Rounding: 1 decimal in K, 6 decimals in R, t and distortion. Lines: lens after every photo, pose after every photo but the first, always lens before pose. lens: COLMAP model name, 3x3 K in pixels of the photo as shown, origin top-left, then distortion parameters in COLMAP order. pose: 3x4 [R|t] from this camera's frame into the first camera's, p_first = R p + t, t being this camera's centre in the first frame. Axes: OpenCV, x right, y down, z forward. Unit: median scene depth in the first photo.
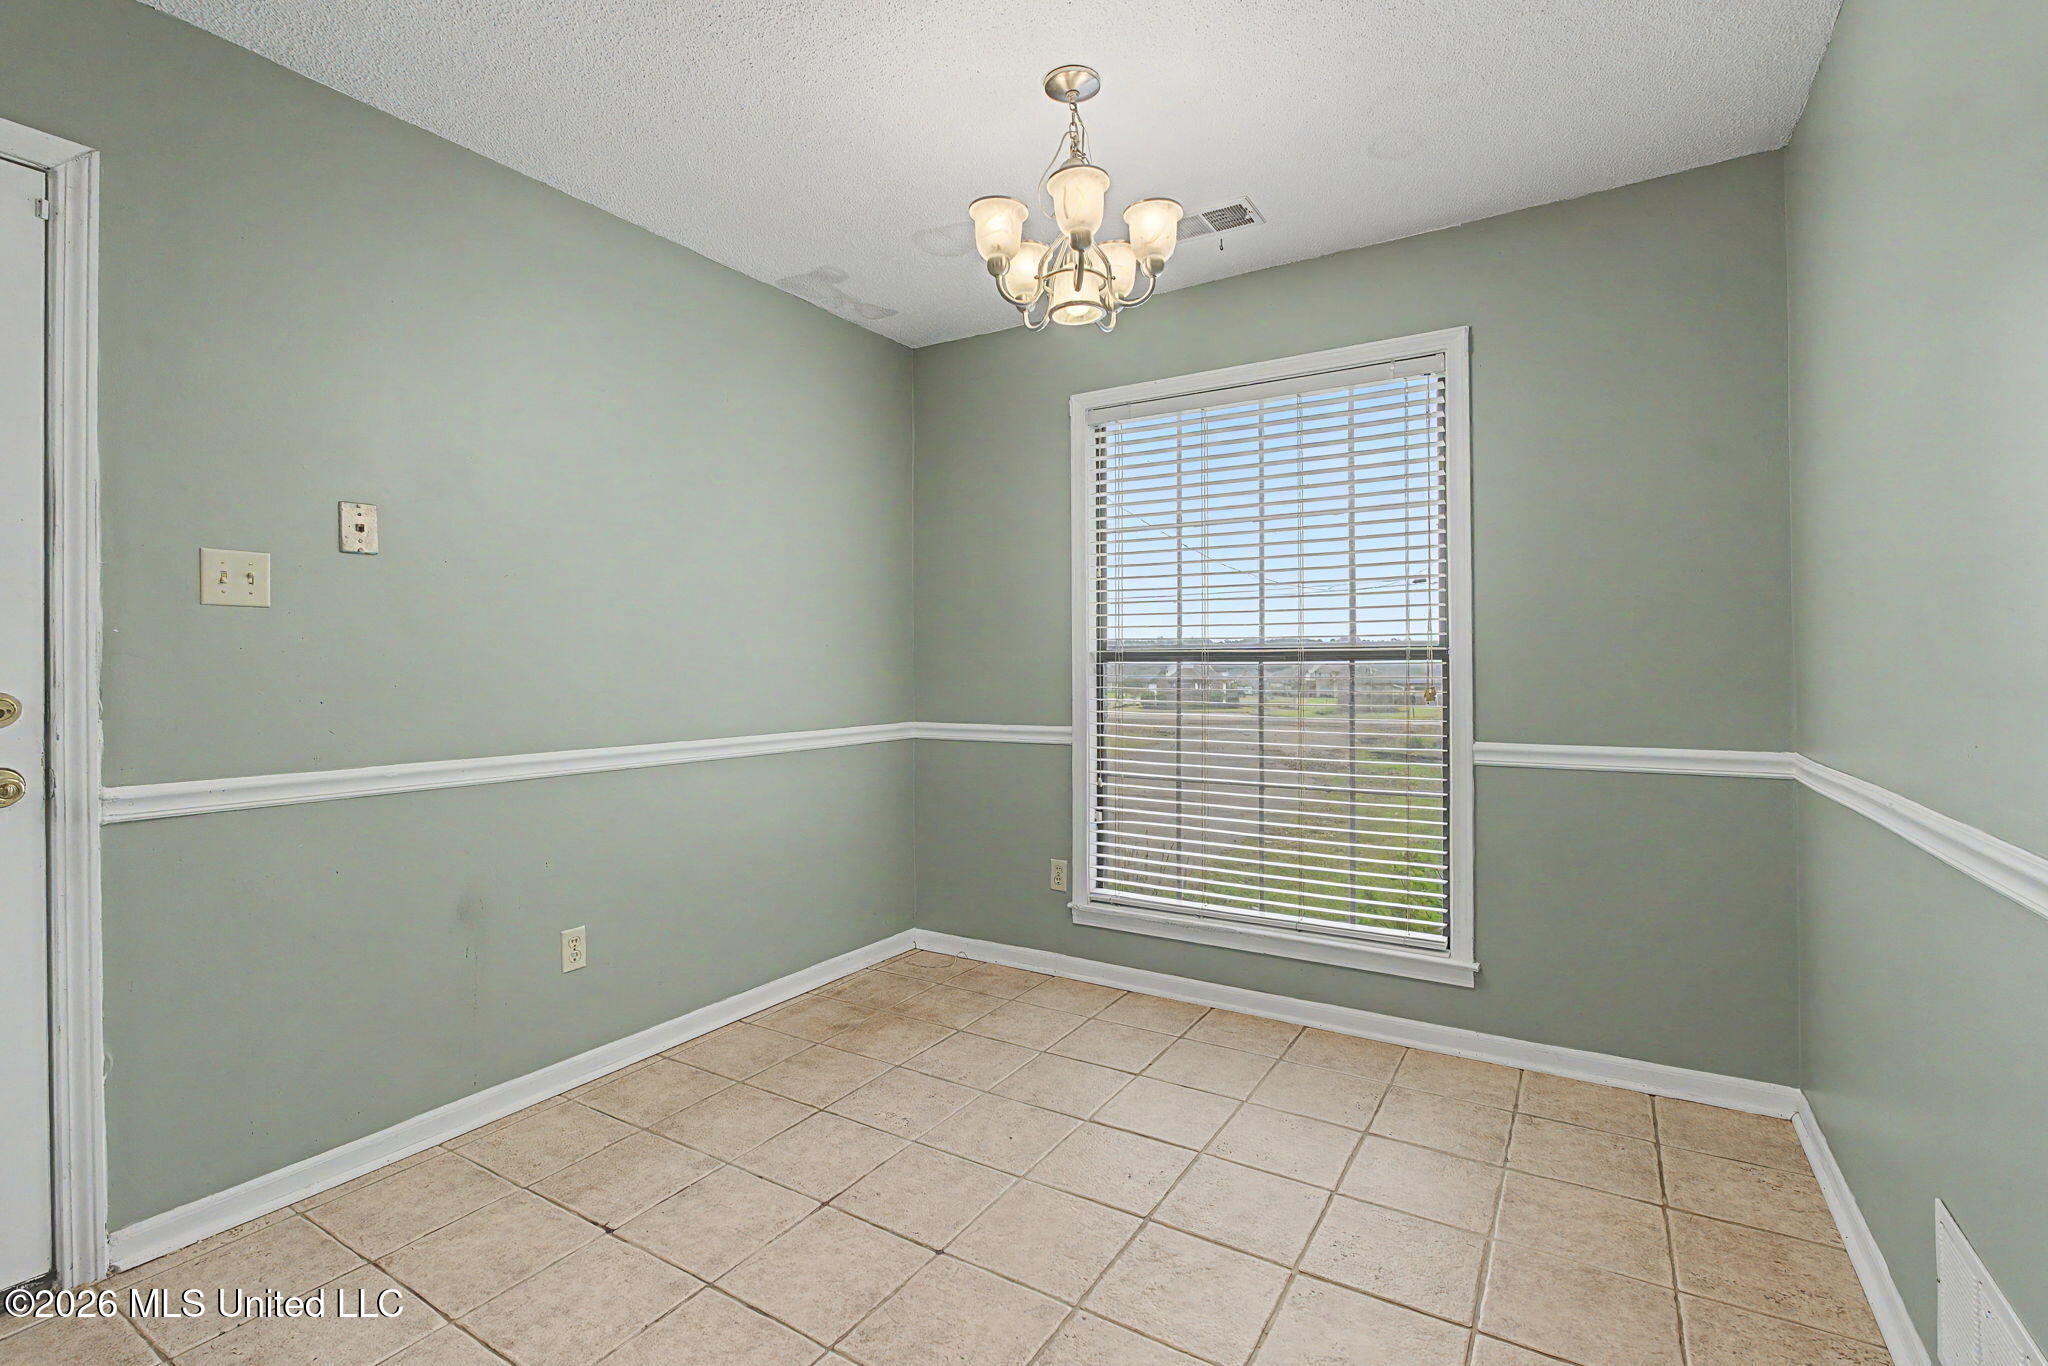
lens RADIAL K [[923.6, 0, 1024.0], [0, 923.6, 683.0], [0, 0, 1]] dist [0.015446, -0.000208]
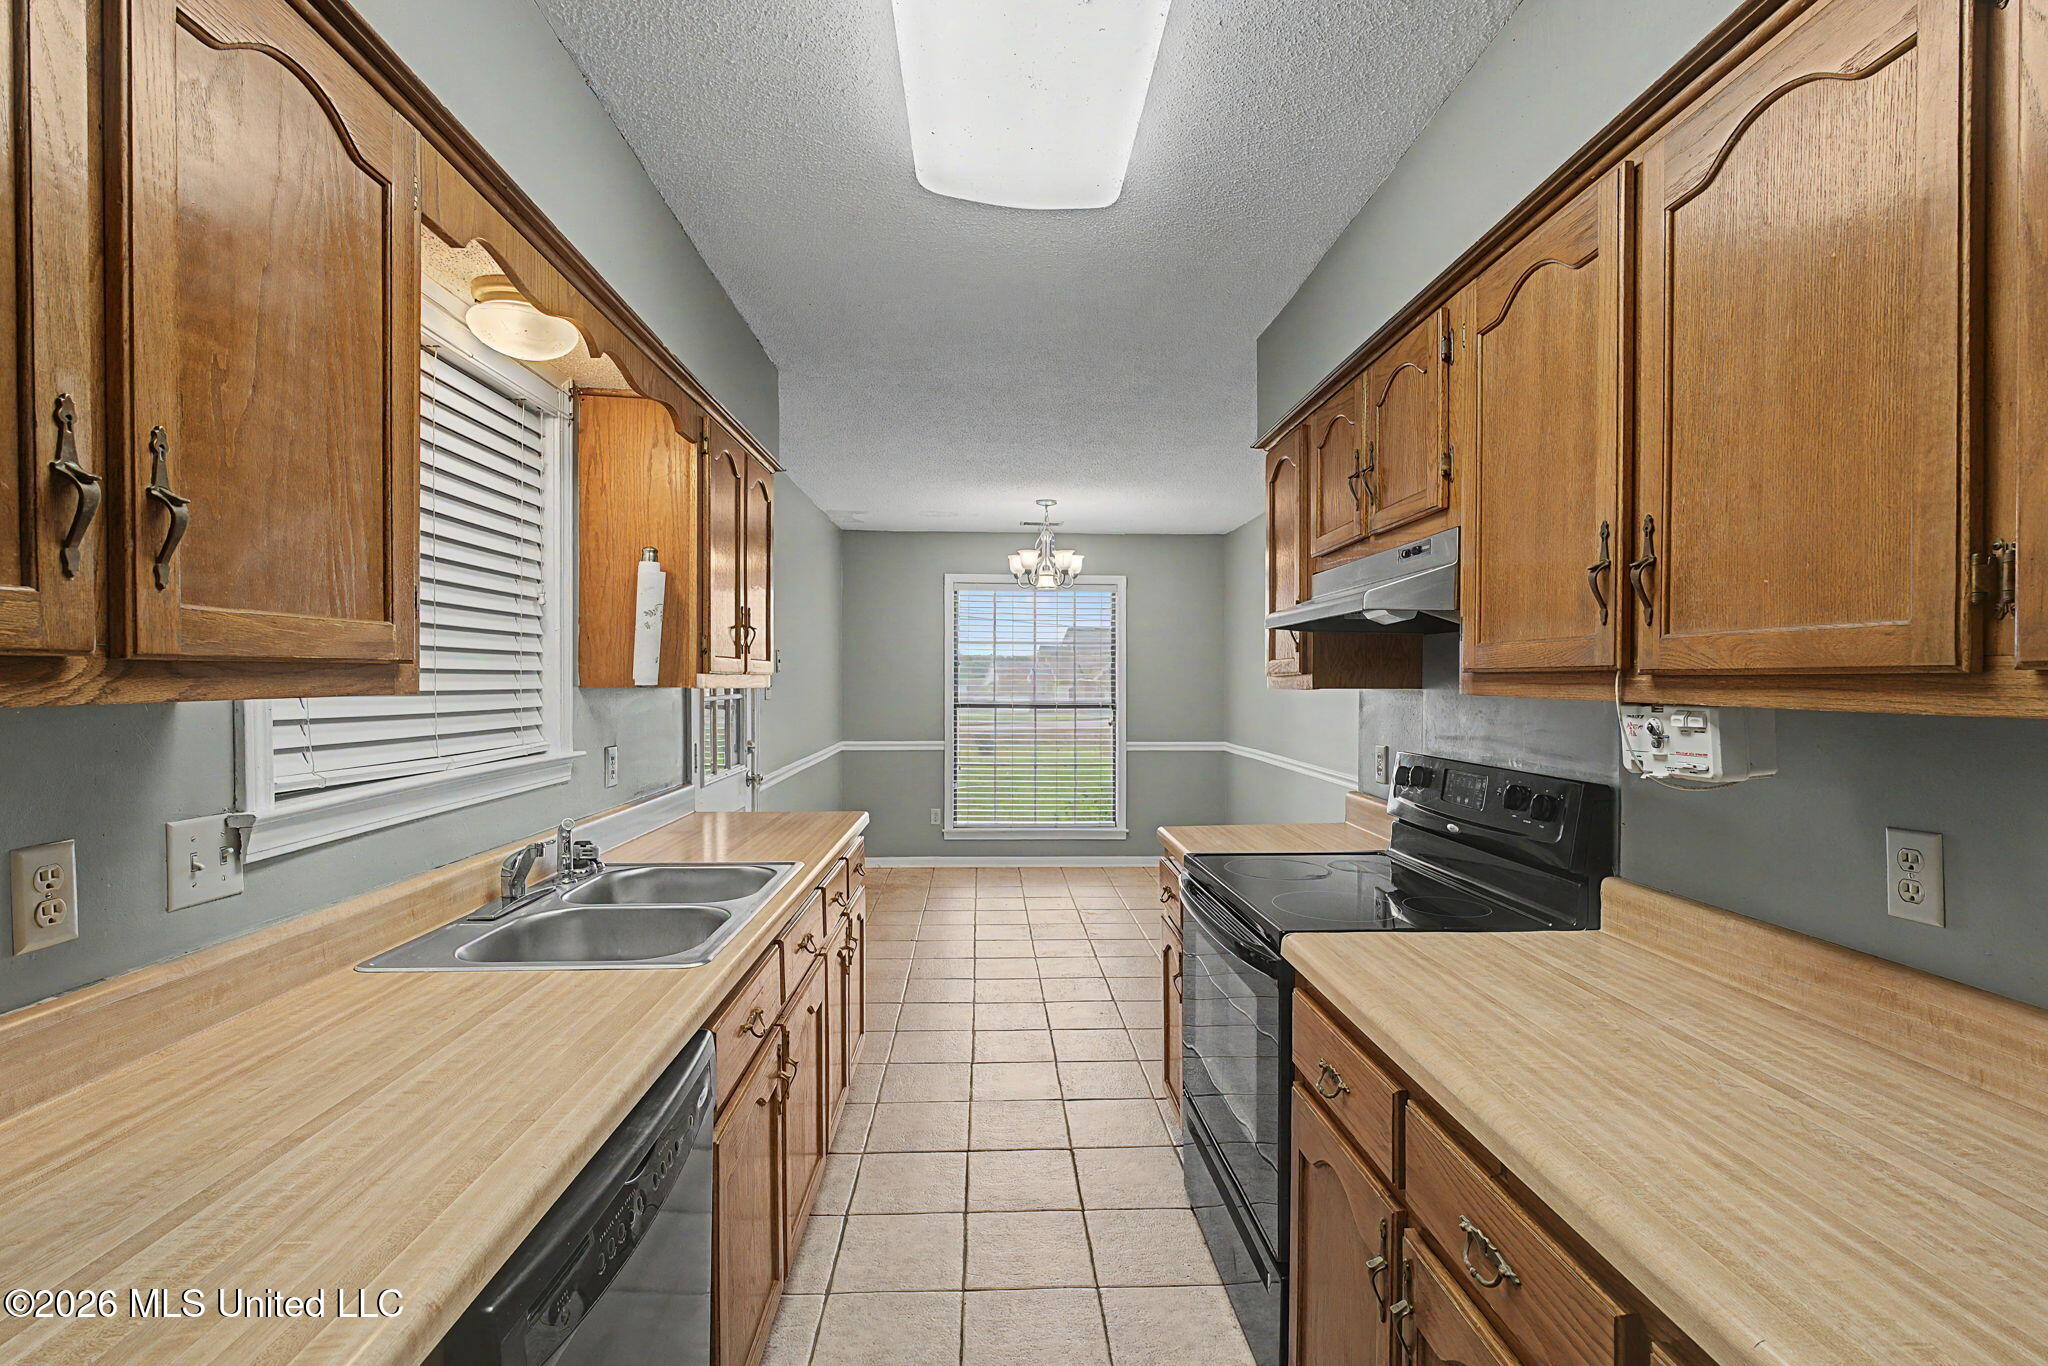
lens RADIAL K [[923.6, 0, 1024.0], [0, 923.6, 683.0], [0, 0, 1]] dist [0.015446, -0.000208]
pose [[0.829238, -0.000773, 0.558895, -0.922461], [0.002249, 0.999996, -0.001954, -0.074451], [-0.558891, 0.002877, 0.829236, -0.746341]]
